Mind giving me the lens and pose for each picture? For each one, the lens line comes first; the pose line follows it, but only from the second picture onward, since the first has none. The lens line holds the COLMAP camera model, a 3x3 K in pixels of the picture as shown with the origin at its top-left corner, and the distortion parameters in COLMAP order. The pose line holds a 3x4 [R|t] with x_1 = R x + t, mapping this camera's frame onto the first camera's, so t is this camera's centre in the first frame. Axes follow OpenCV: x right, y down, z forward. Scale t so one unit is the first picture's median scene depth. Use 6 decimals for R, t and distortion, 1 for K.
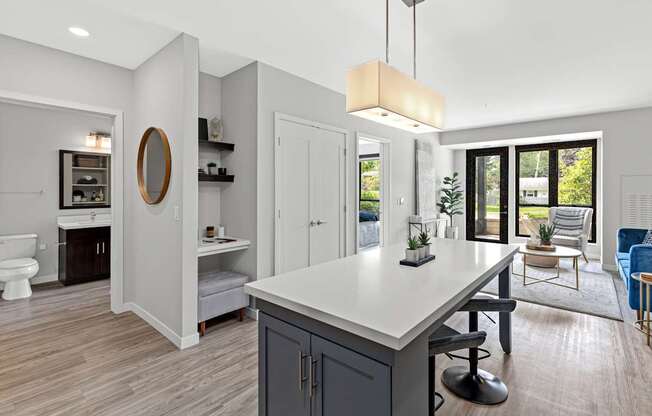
lens RADIAL K [[304.6, 0, 327.4], [0, 304.6, 191.3], [0, 0, 1]] dist [-0.000208, -0.000011]
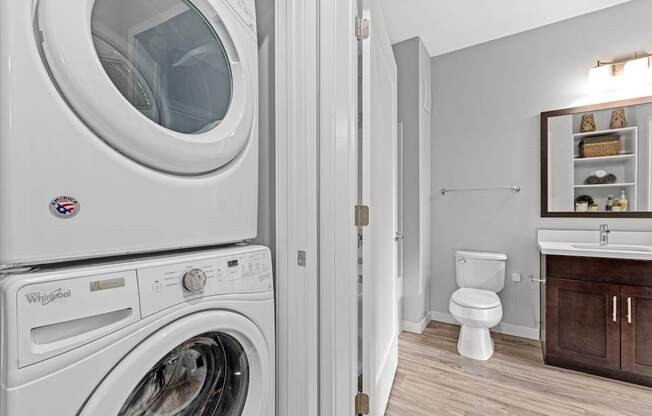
lens RADIAL K [[295.1, 0, 334.2], [0, 295.1, 209.6], [0, 0, 1]] dist [0.002502, 0.000151]
pose [[0.156752, -0.003197, -0.987633, -0.118943], [-0.001274, 0.999993, -0.003439, 0.014404], [0.987637, 0.001797, 0.156747, 0.160417]]
